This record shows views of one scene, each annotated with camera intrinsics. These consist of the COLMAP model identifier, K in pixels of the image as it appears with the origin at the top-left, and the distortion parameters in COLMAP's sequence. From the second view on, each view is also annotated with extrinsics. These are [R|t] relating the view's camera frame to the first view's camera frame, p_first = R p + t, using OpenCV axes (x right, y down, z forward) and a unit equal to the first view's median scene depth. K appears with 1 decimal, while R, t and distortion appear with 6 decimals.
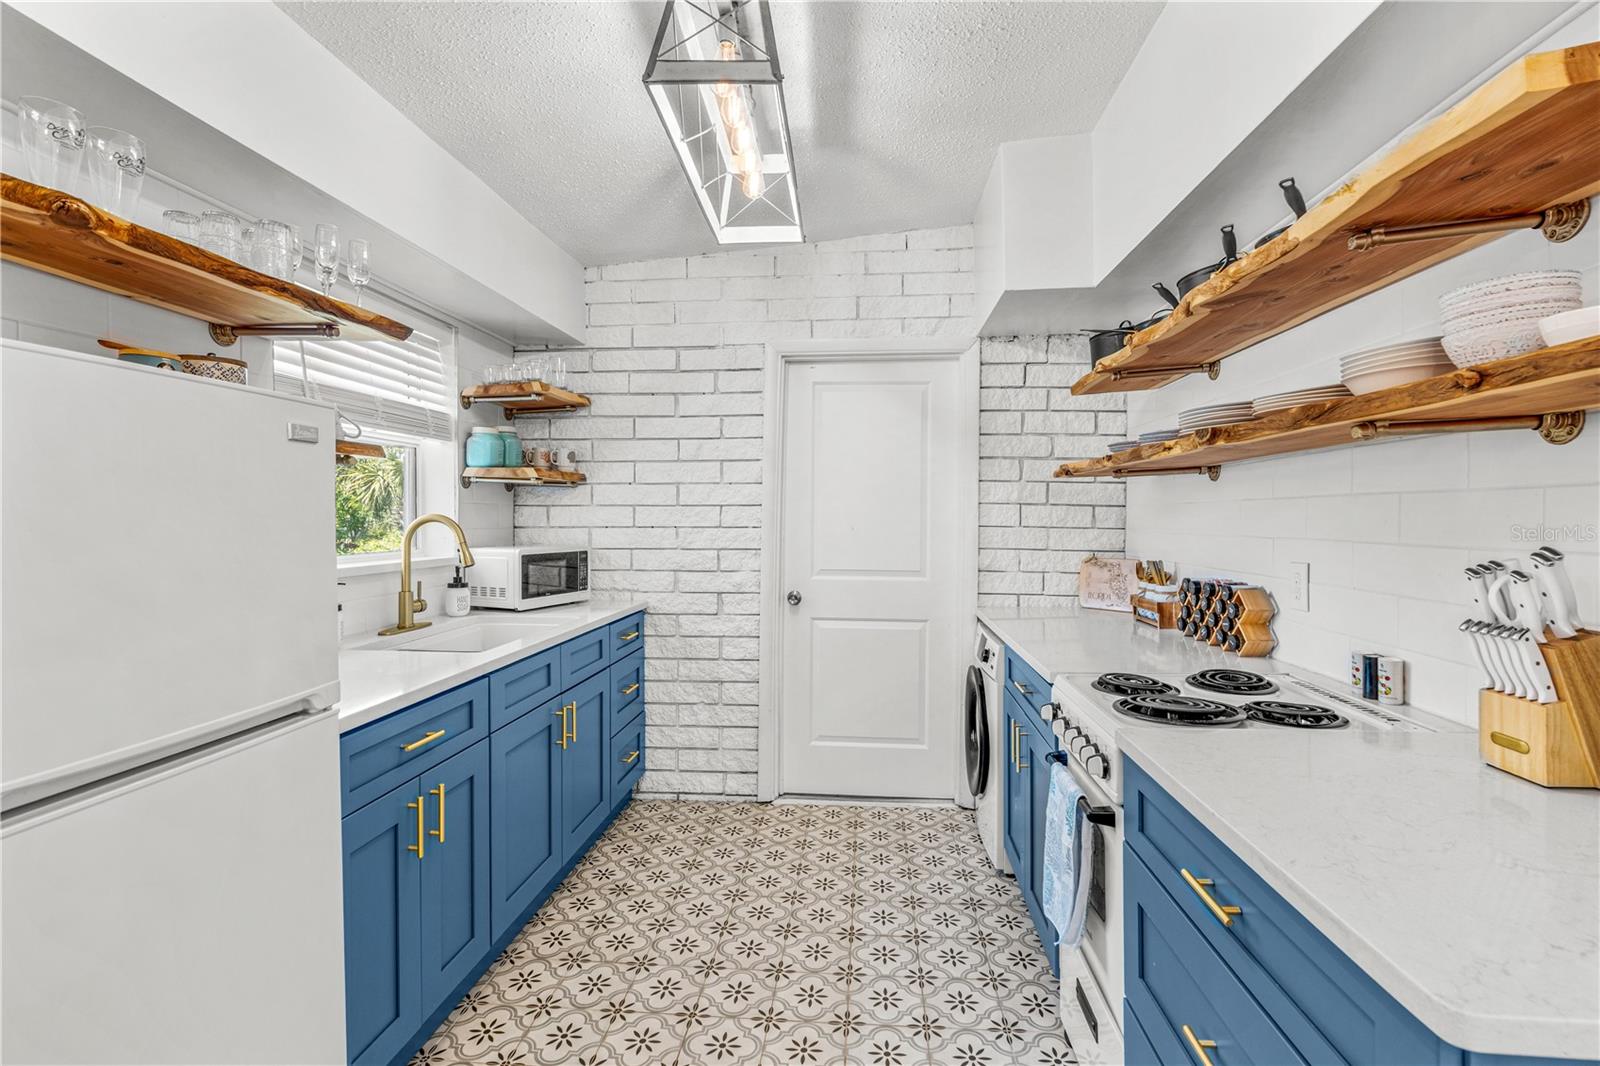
lens RADIAL K [[729.3, 0, 810.3], [0, 729.3, 522.2], [0, 0, 1]] dist [-0.013185, 0.003256]
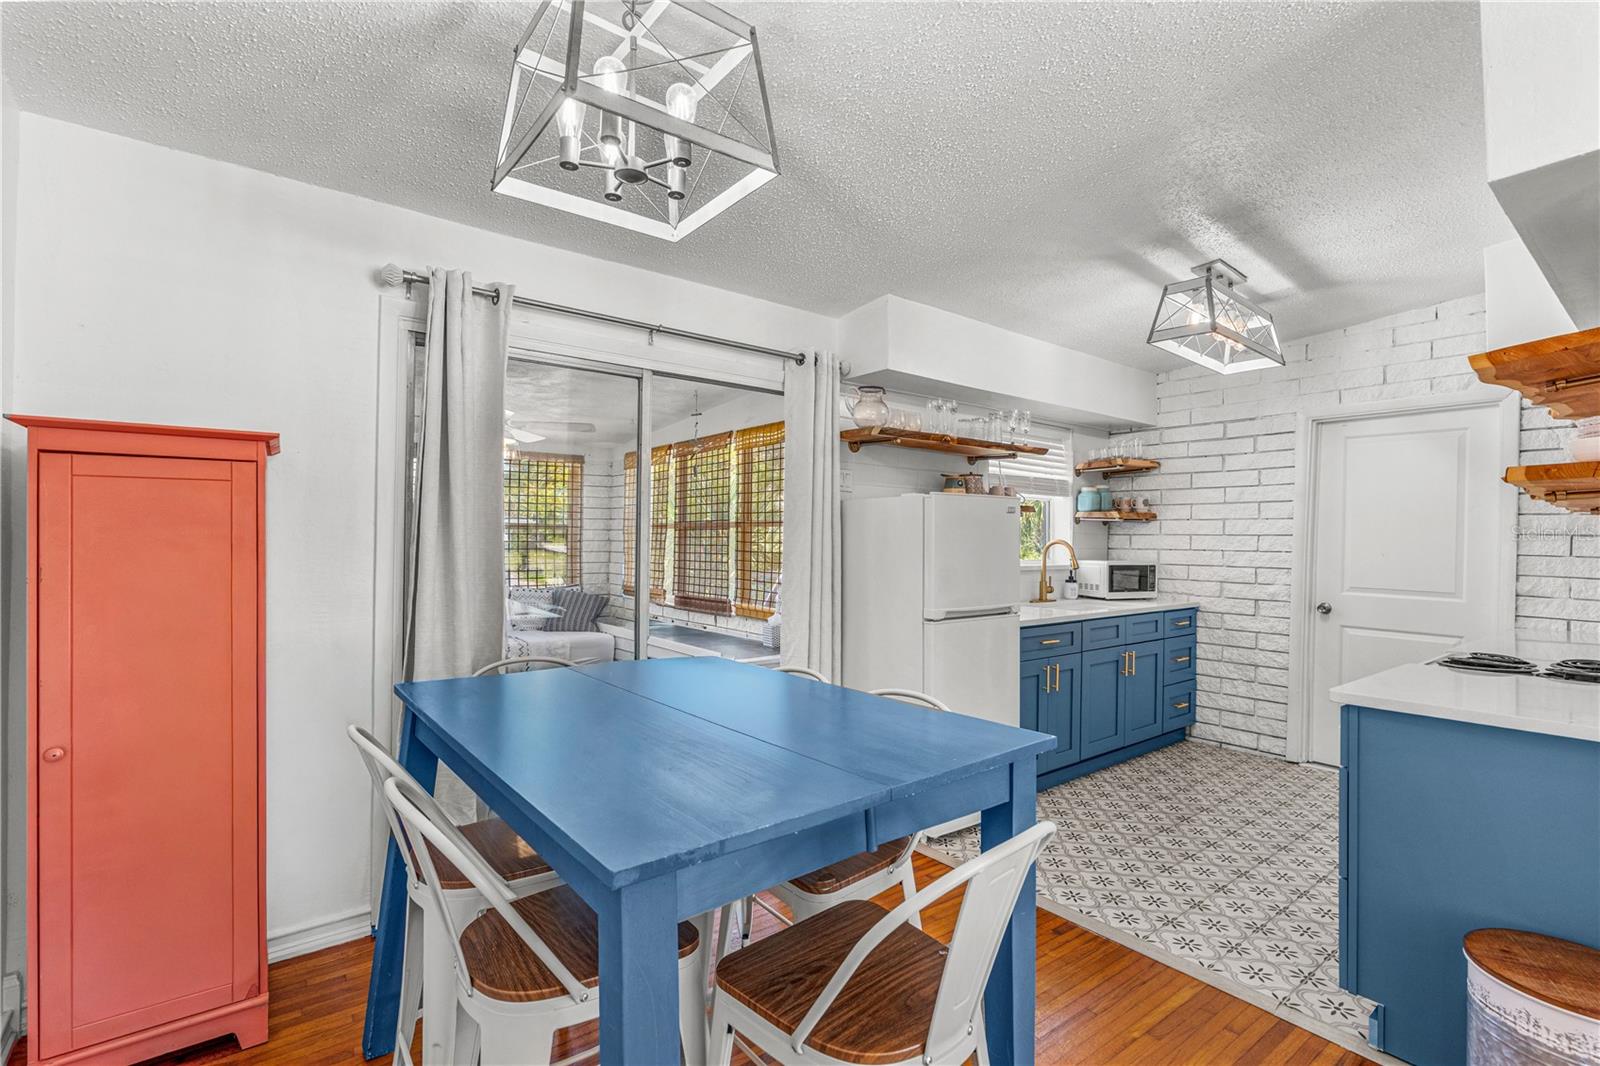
lens RADIAL K [[729.3, 0, 804.4], [0, 729.3, 535.3], [0, 0, 1]] dist [-0.013185, 0.003256]
pose [[0.680475, 0.005145, -0.732753, 0.299548], [-0.017350, 0.999808, -0.009093, 0.004179], [0.732566, 0.018901, 0.680434, -0.548769]]
